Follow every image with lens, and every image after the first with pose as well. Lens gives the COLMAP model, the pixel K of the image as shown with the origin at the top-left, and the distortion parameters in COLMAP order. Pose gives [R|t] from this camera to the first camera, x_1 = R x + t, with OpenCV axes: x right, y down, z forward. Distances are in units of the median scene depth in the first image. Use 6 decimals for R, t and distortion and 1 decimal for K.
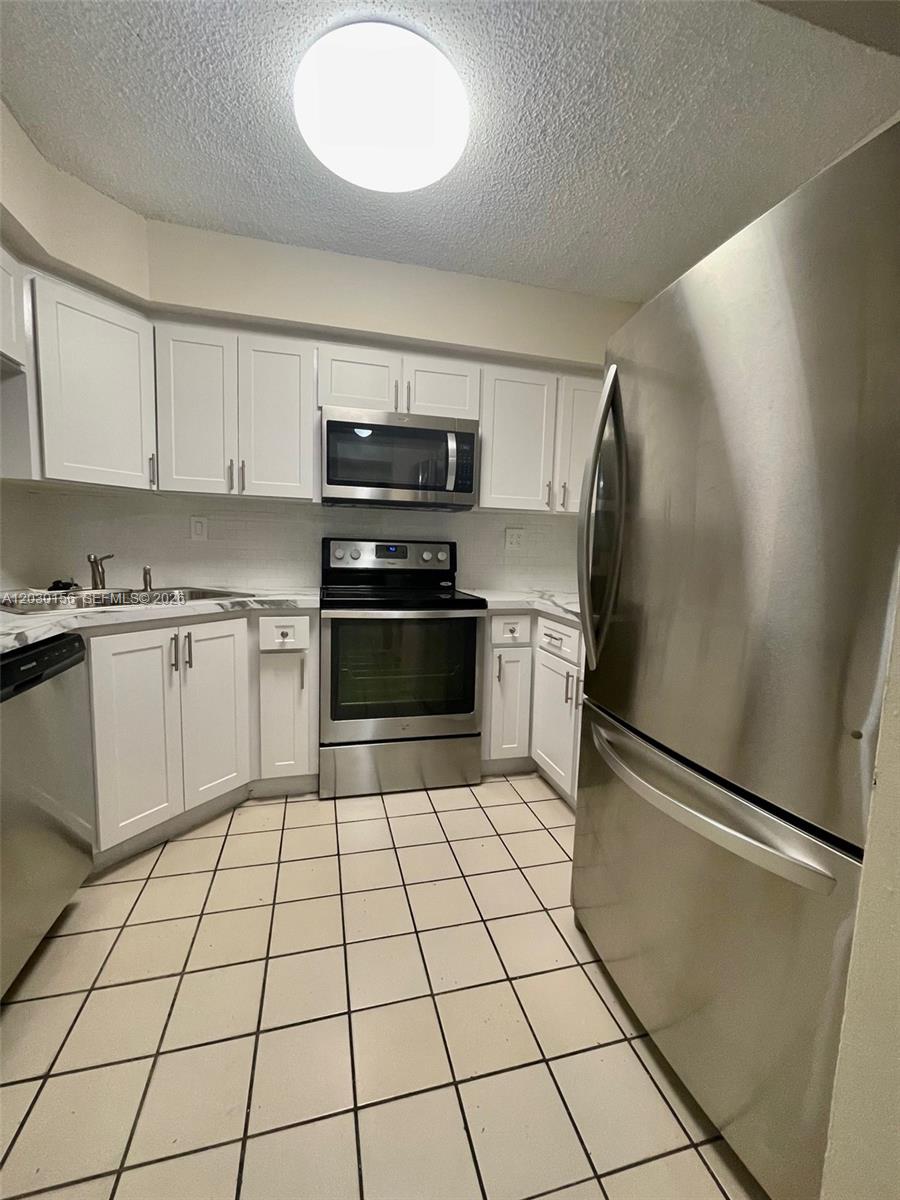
lens RADIAL K [[483.6, 0, 446.4], [0, 483.6, 599.4], [0, 0, 1]] dist [-0.001742, 0.000224]
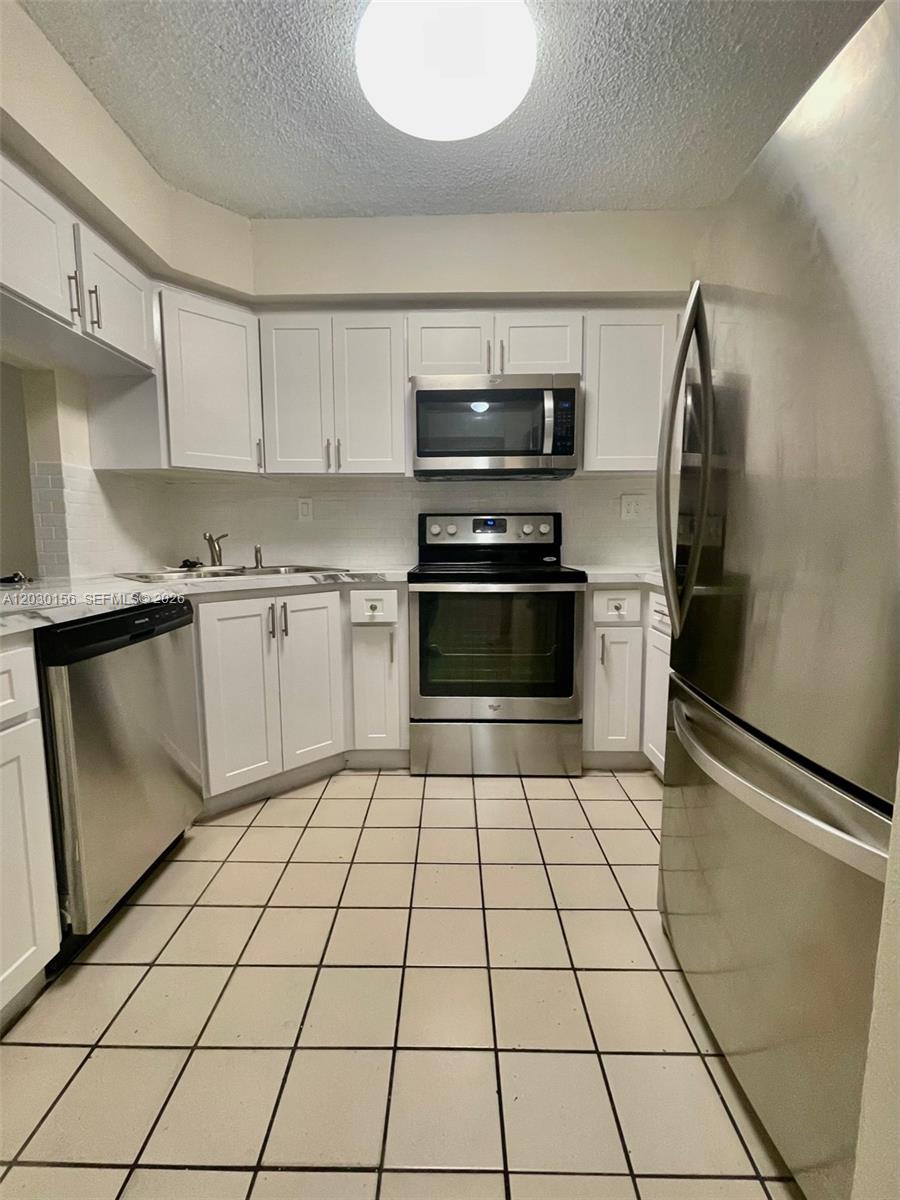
lens RADIAL K [[526.7, 0, 445.9], [0, 526.7, 599.5], [0, 0, 1]] dist [0.001674, -0.000148]
pose [[0.962808, -0.000569, -0.270186, 0.103041], [0.004403, 0.999898, 0.013582, 0.039429], [0.270151, -0.014267, 0.962712, -0.017258]]
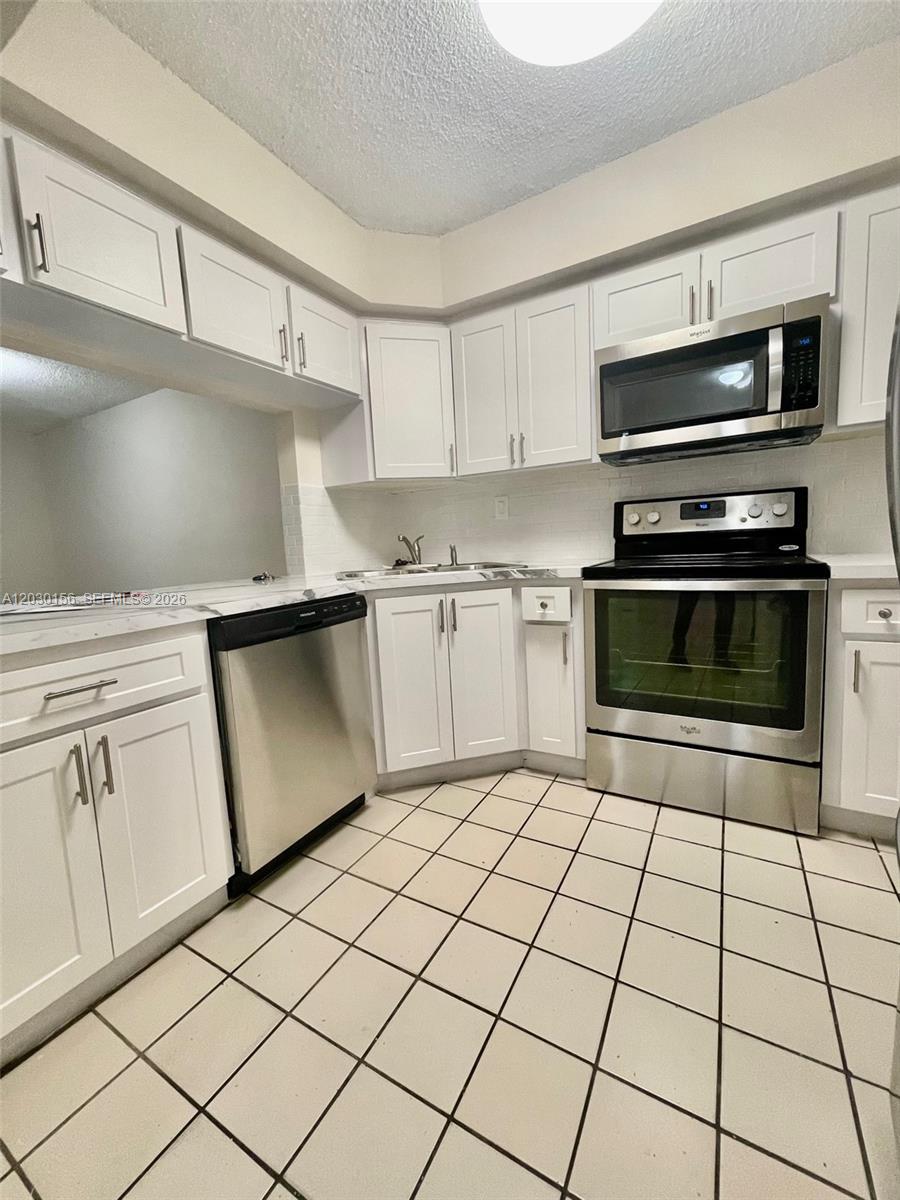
lens RADIAL K [[483.6, 0, 446.4], [0, 483.6, 599.4], [0, 0, 1]] dist [-0.001742, 0.000224]
pose [[0.703445, 0.020416, -0.710456, 0.198617], [-0.000550, 0.999603, 0.028180, 0.031971], [0.710750, -0.019432, 0.703177, 0.179550]]
